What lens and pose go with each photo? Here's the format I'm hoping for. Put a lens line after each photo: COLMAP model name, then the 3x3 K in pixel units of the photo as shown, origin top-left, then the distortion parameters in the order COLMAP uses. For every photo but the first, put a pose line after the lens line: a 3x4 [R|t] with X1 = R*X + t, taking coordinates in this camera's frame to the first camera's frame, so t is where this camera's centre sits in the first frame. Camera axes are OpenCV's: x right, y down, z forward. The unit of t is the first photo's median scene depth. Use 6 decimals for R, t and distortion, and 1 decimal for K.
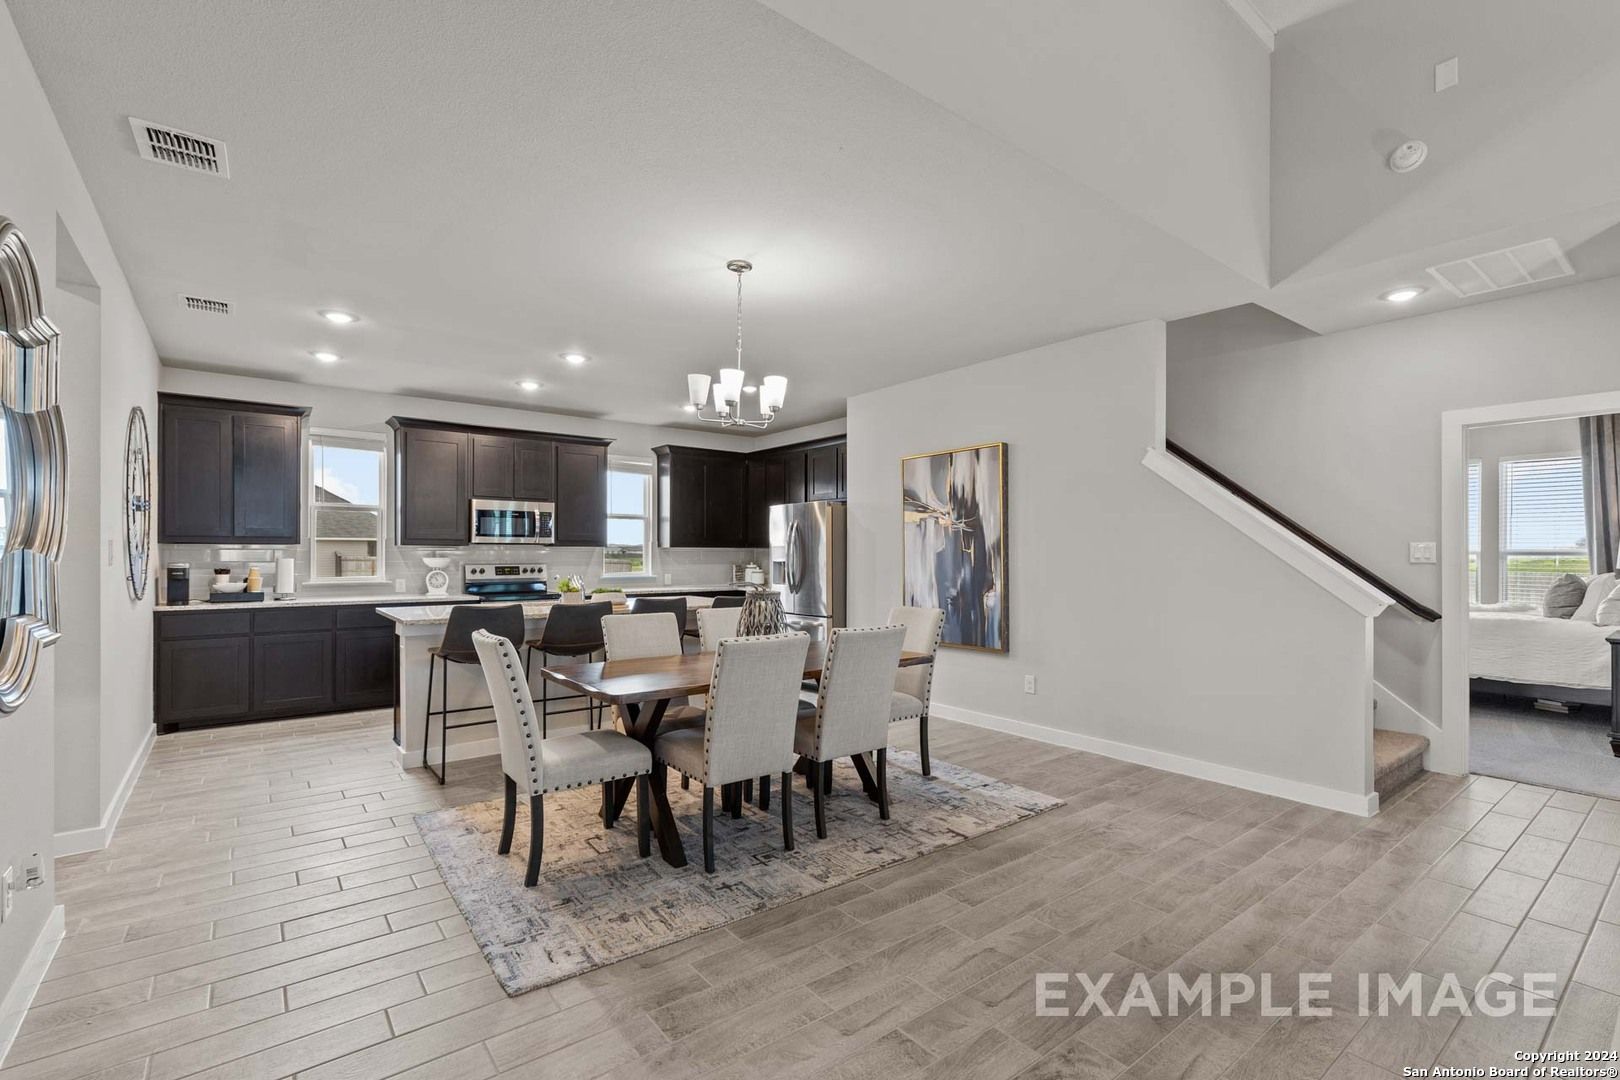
lens RADIAL K [[720.7, 0, 816.6], [0, 720.7, 549.9], [0, 0, 1]] dist [0.001098, -0.008520]
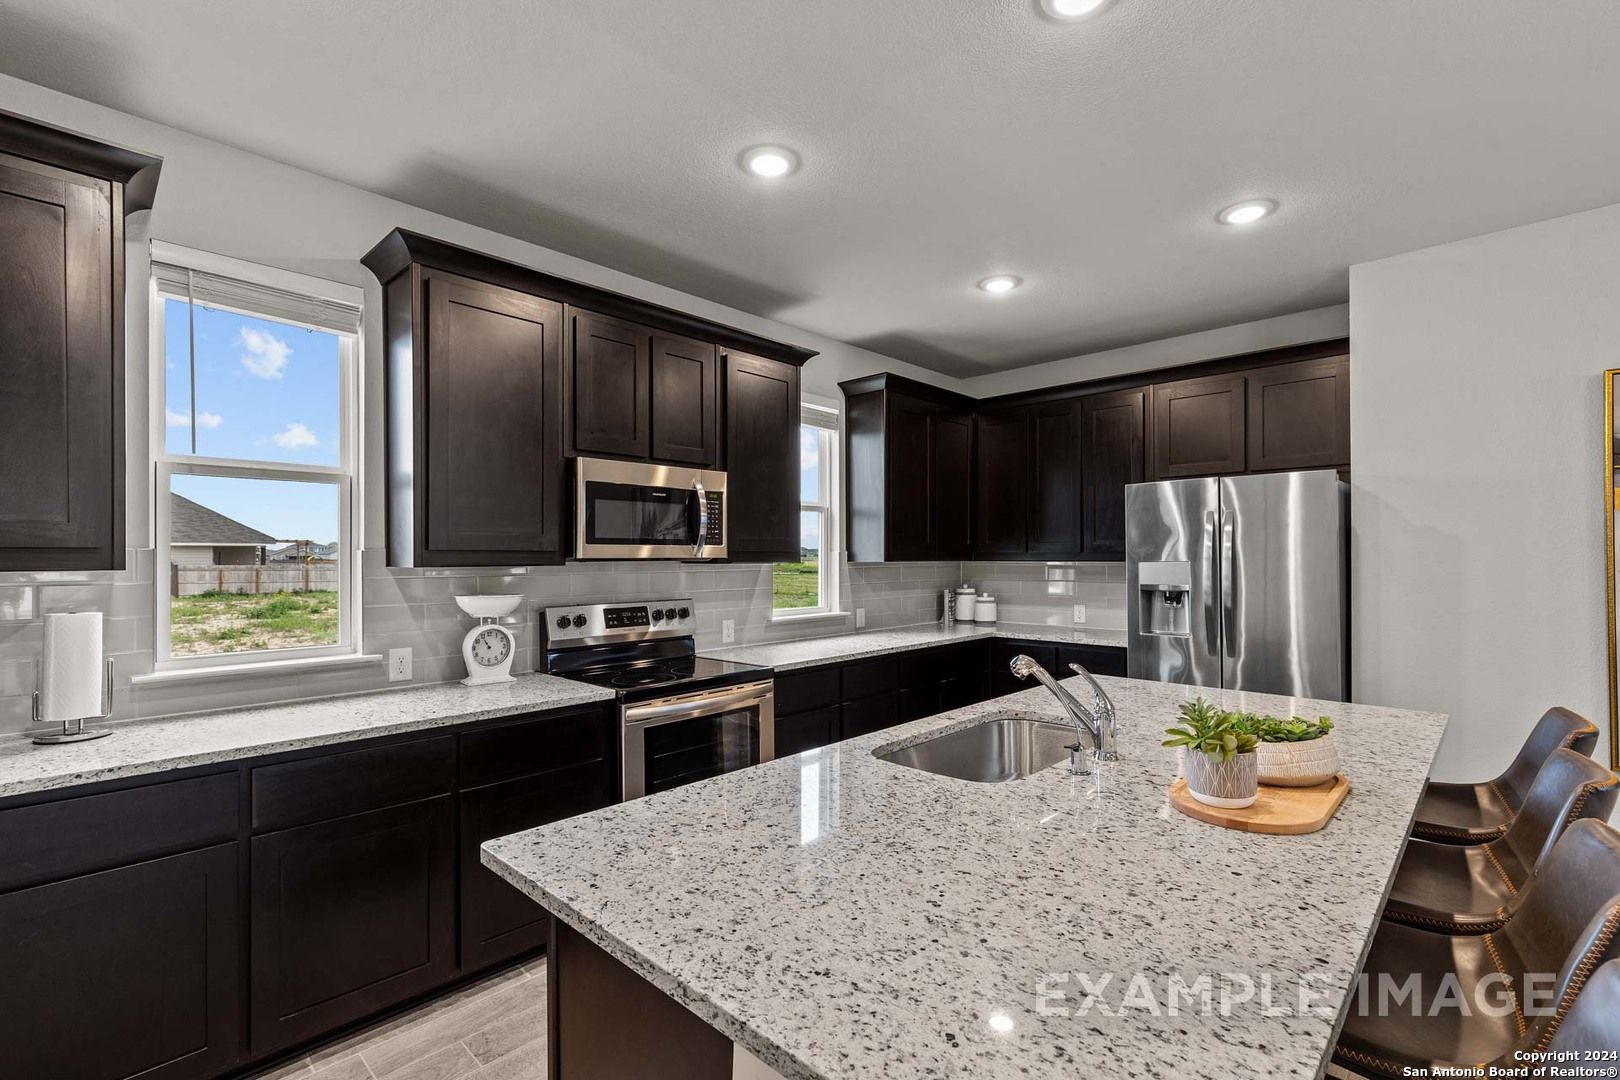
lens RADIAL K [[720.6, 0, 820.3], [0, 720.6, 557.4], [0, 0, 1]] dist [0.001908, -0.008808]
pose [[0.988828, -0.005304, 0.148968, -0.383473], [0.004520, 0.999974, 0.005605, -0.012063], [-0.148994, -0.004869, 0.988826, 0.533327]]
